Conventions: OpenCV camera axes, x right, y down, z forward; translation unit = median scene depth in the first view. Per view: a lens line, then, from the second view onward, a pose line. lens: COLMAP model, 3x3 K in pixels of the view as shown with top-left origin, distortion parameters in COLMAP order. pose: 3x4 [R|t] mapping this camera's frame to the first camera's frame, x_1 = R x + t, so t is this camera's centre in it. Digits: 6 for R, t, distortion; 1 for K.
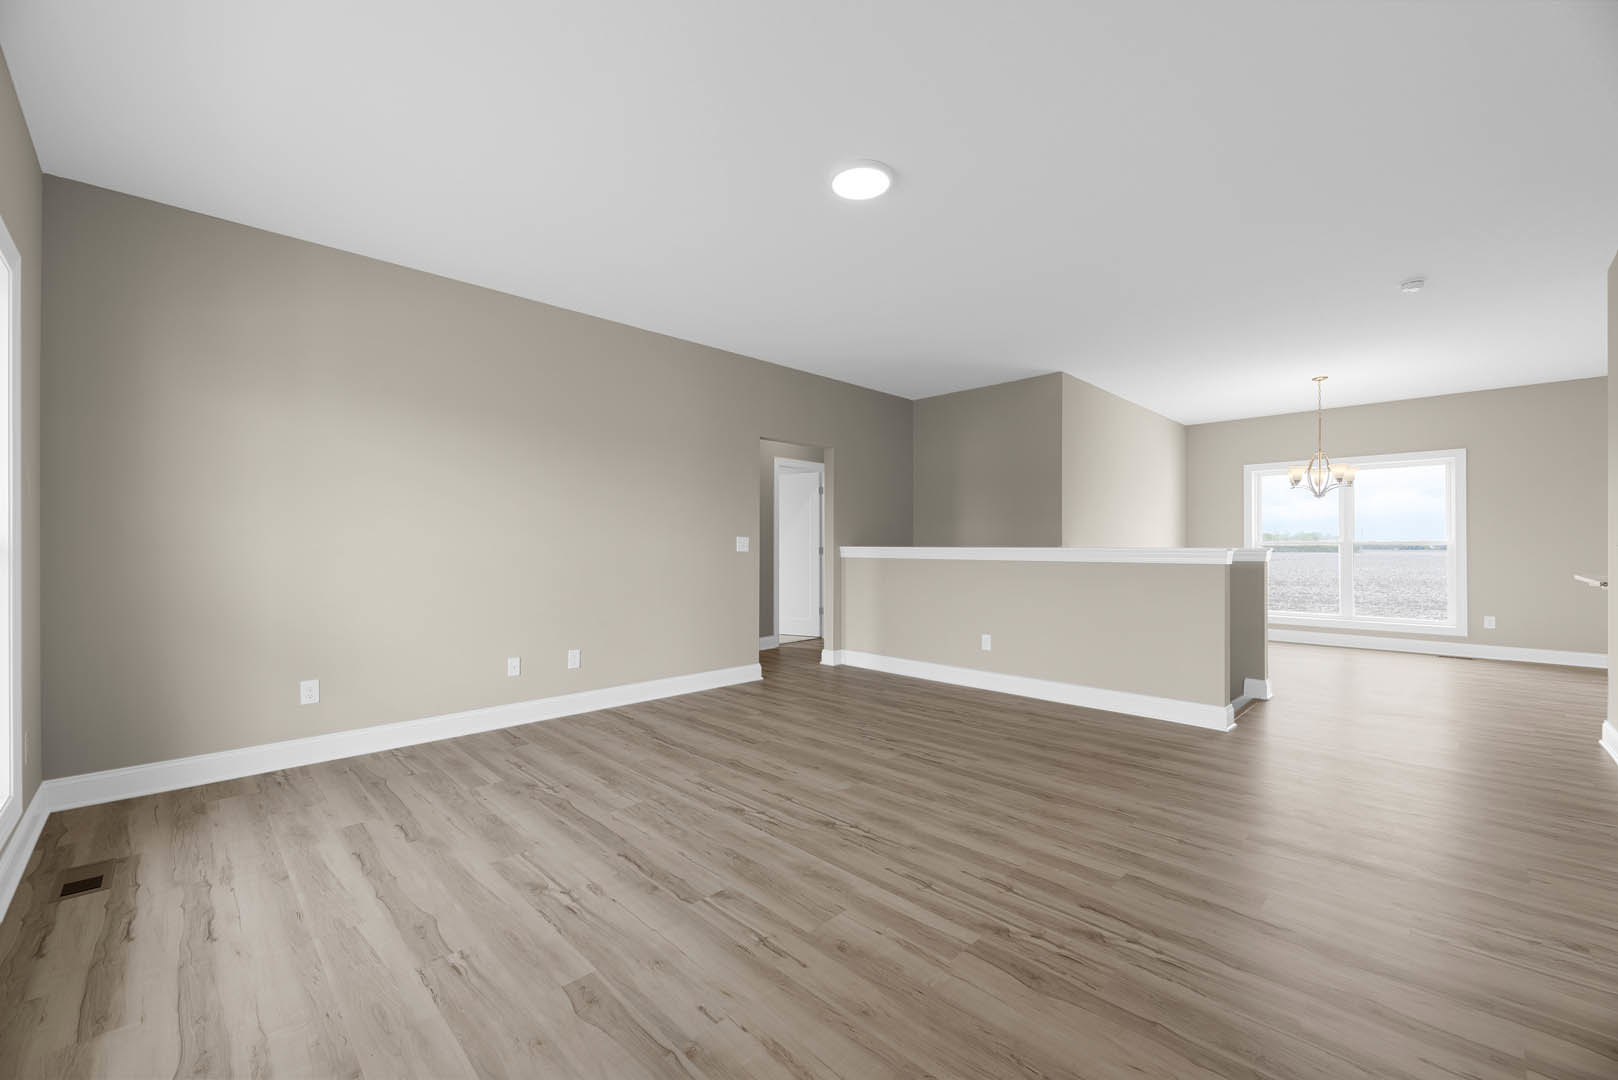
lens RADIAL K [[656.0, 0, 803.9], [0, 656.0, 542.3], [0, 0, 1]] dist [-0.003156, -0.000171]
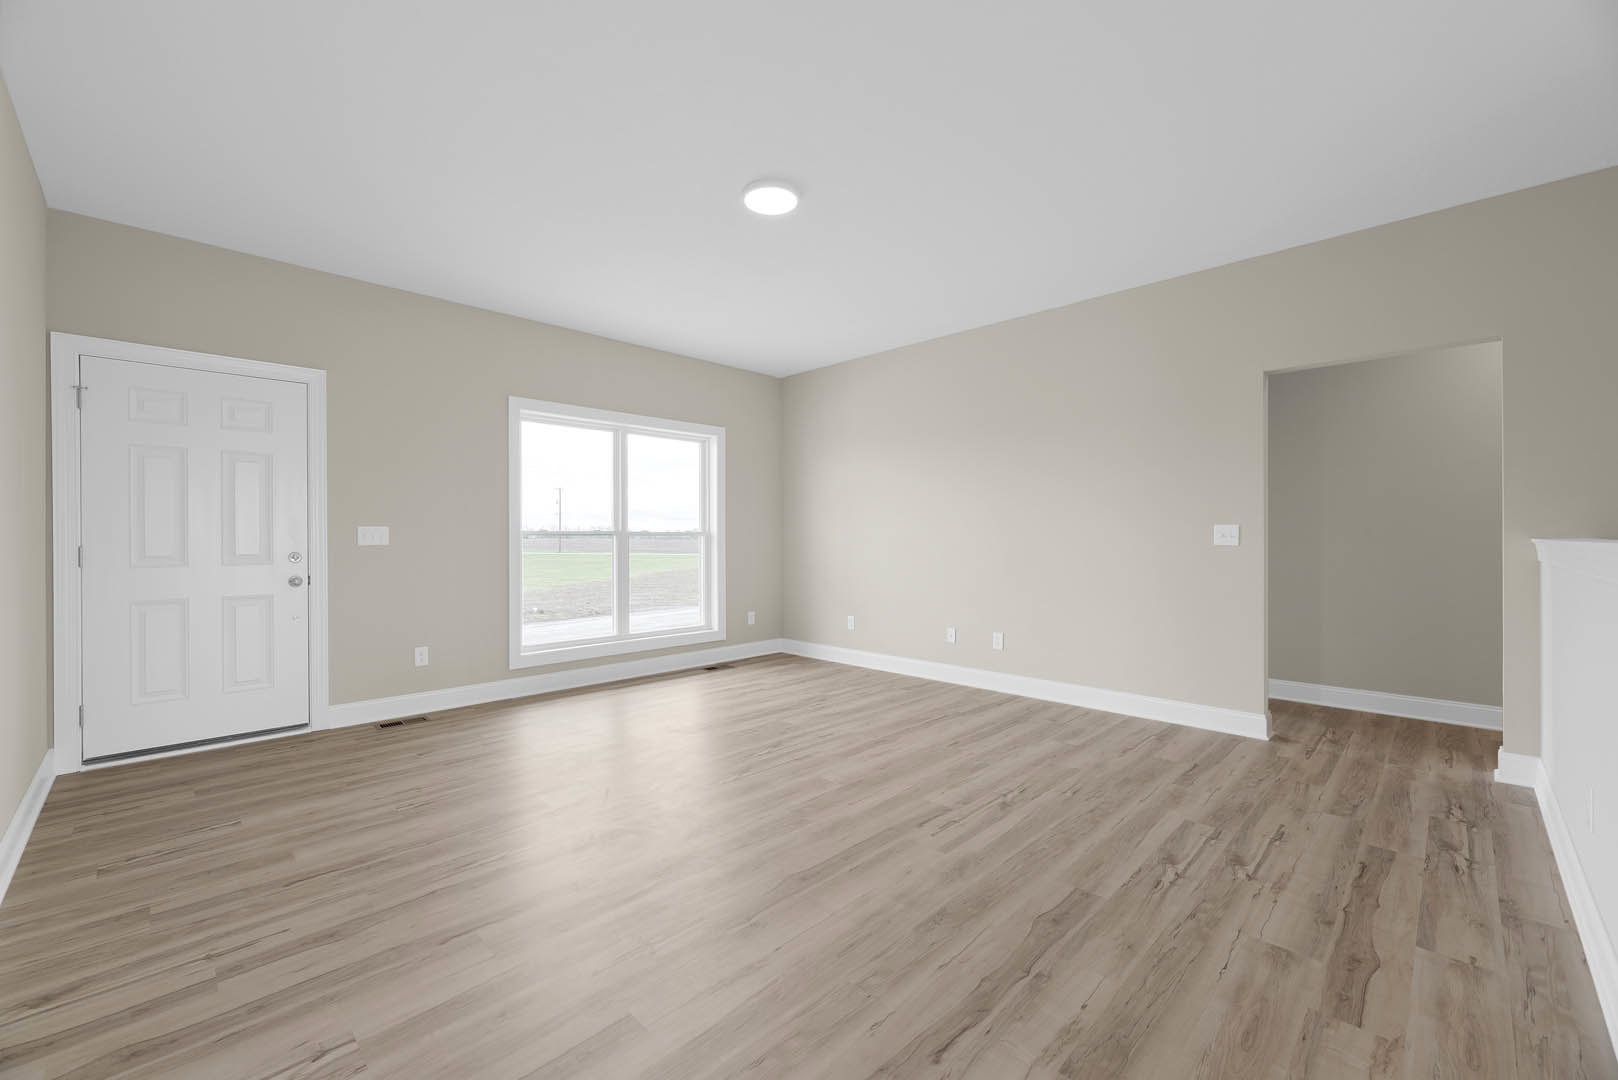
lens RADIAL K [[652.7, 0, 803.3], [0, 652.7, 537.9], [0, 0, 1]] dist [-0.002246, -0.000302]
pose [[0.008088, 0.001126, -0.999967, 0.915085], [0.006386, 0.999979, 0.001178, 0.001138], [0.999947, -0.006395, 0.008080, 0.818899]]
